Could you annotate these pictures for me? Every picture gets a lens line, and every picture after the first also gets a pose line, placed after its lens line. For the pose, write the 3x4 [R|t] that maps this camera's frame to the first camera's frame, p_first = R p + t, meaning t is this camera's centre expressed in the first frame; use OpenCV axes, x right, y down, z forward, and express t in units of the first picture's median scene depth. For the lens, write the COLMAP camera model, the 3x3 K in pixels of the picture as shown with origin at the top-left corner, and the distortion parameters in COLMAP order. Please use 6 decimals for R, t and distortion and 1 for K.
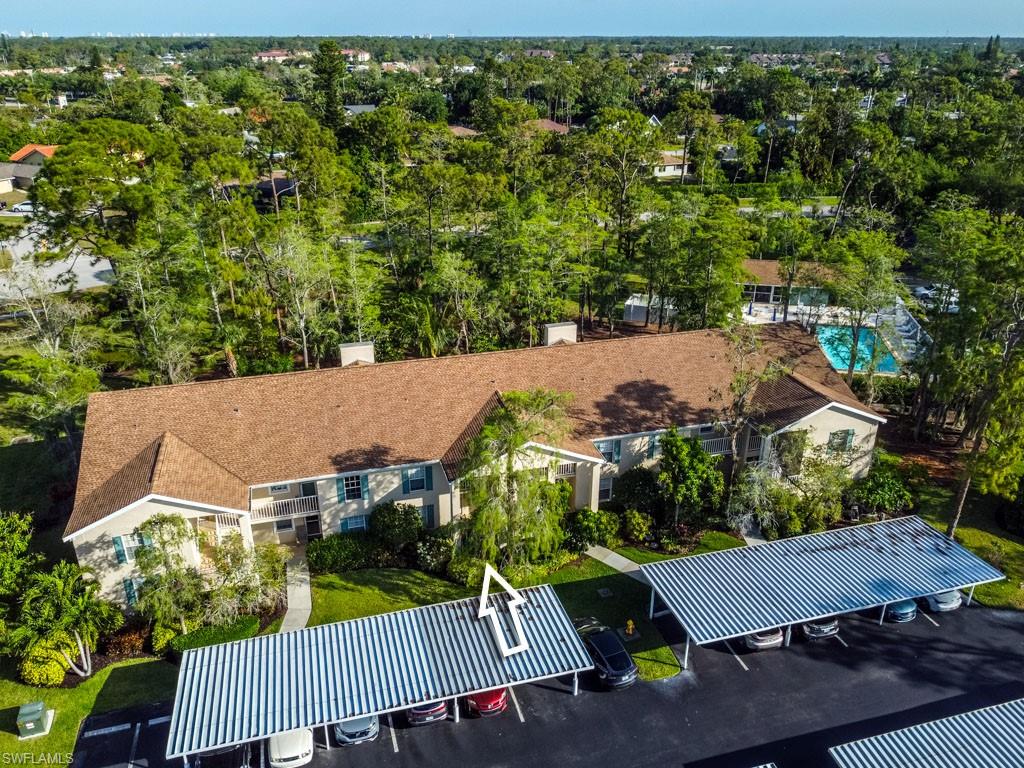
lens RADIAL K [[778.6, 0, 512.0], [0, 778.6, 384.0], [0, 0, 1]] dist [-0.003170, 0.000982]
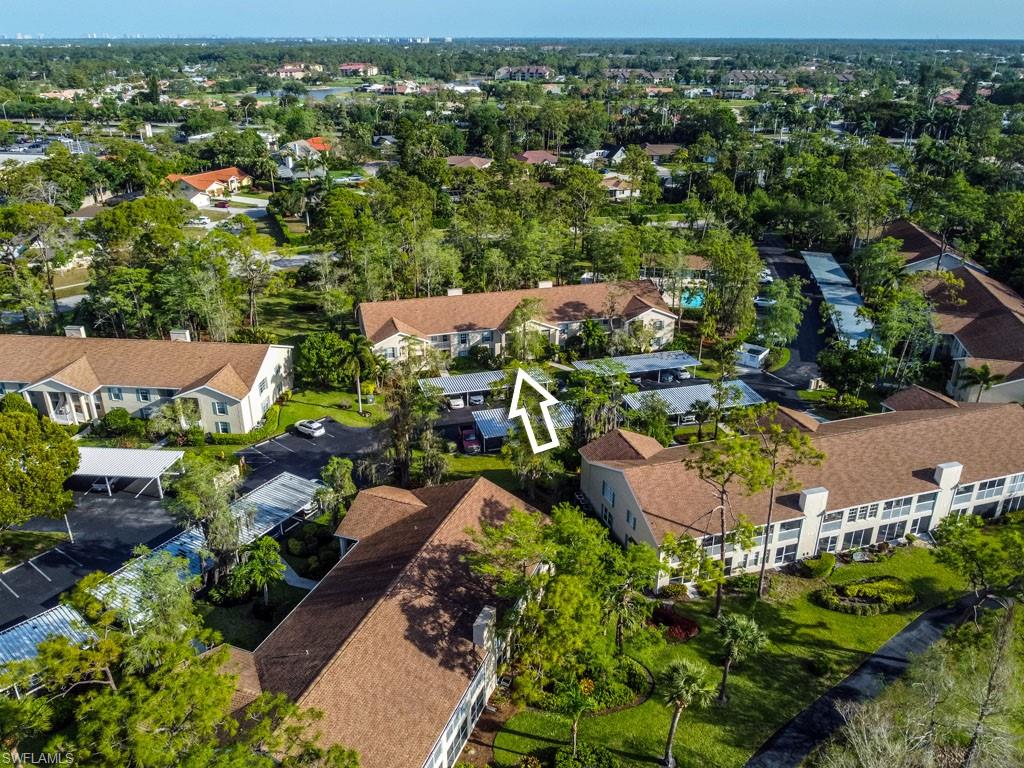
lens RADIAL K [[778.6, 0, 512.0], [0, 778.6, 384.0], [0, 0, 1]] dist [-0.003170, 0.000982]
pose [[0.999992, -0.001494, 0.003708, -0.049856], [0.001499, 0.999998, -0.001285, 0.276773], [-0.003706, 0.001290, 0.999992, -1.538354]]
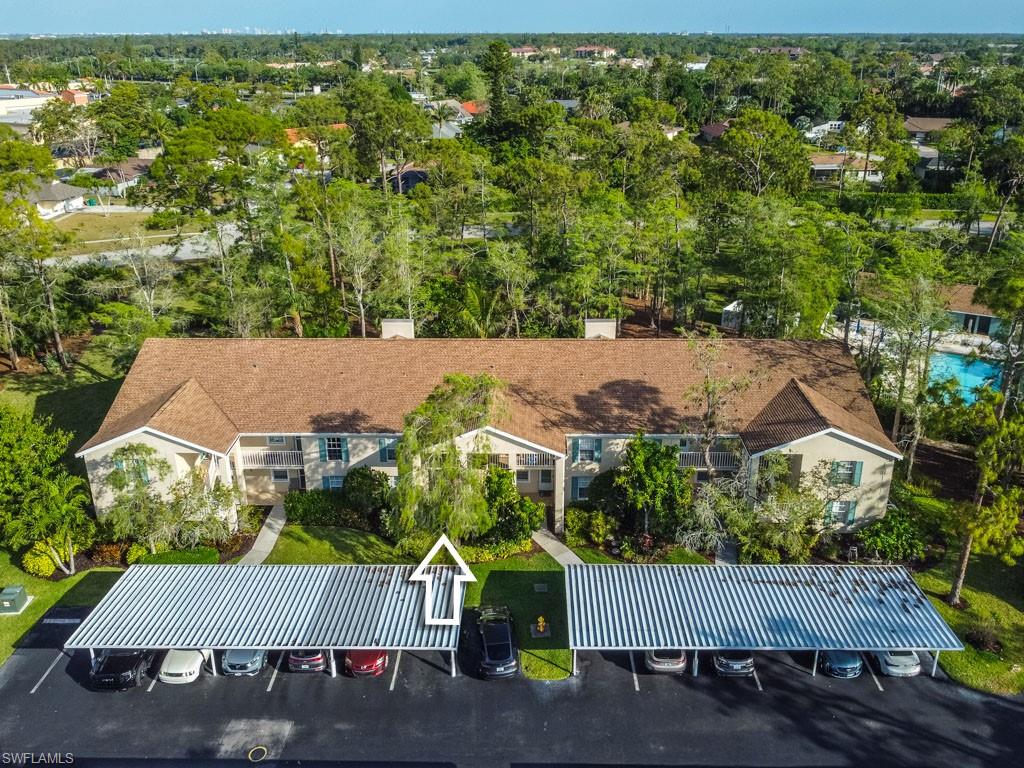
lens RADIAL K [[799.9, 0, 531.3], [0, 799.9, 316.9], [0, 0, 1]] dist [-0.003542, 0.004945]
pose [[0.961059, 0.091603, -0.260719, 0.316845], [-0.112001, 0.991615, -0.064456, -0.006450], [0.252628, 0.091147, 0.963261, -0.014158]]
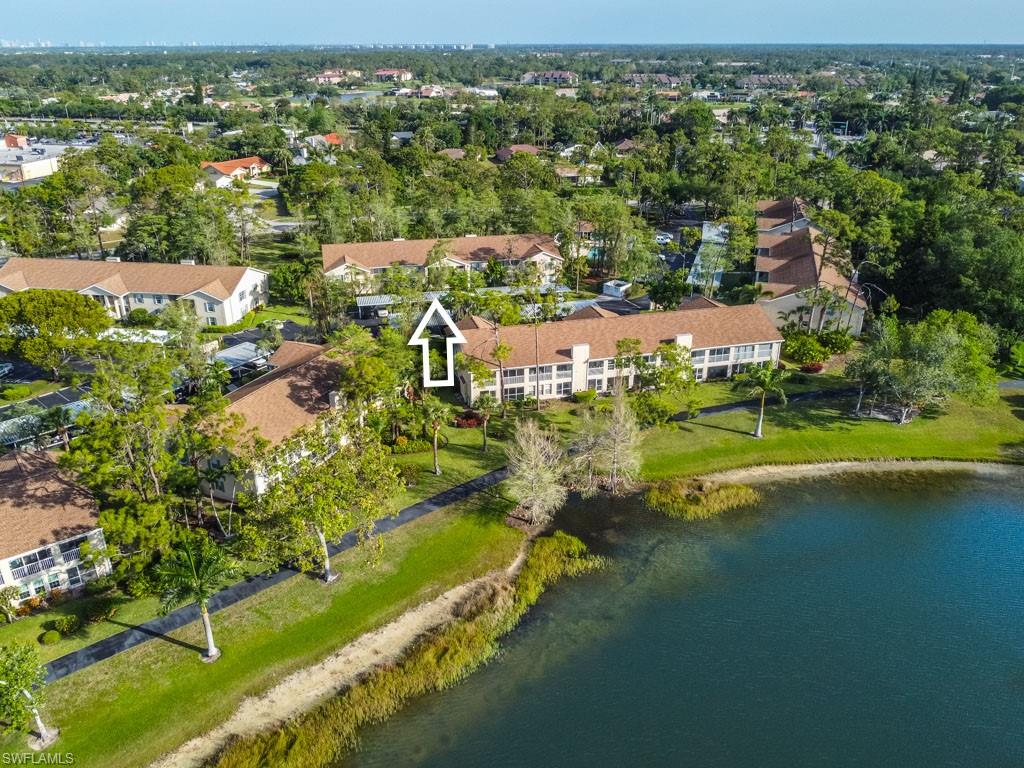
lens RADIAL K [[772.3, 0, 512.0], [0, 772.3, 384.0], [0, 0, 1]] dist [0.000269, -0.004823]
pose [[0.998805, 0.016844, -0.045869, 0.452187], [-0.017091, 0.999841, -0.005000, 0.615348], [0.045778, 0.005778, 0.998935, -2.314693]]
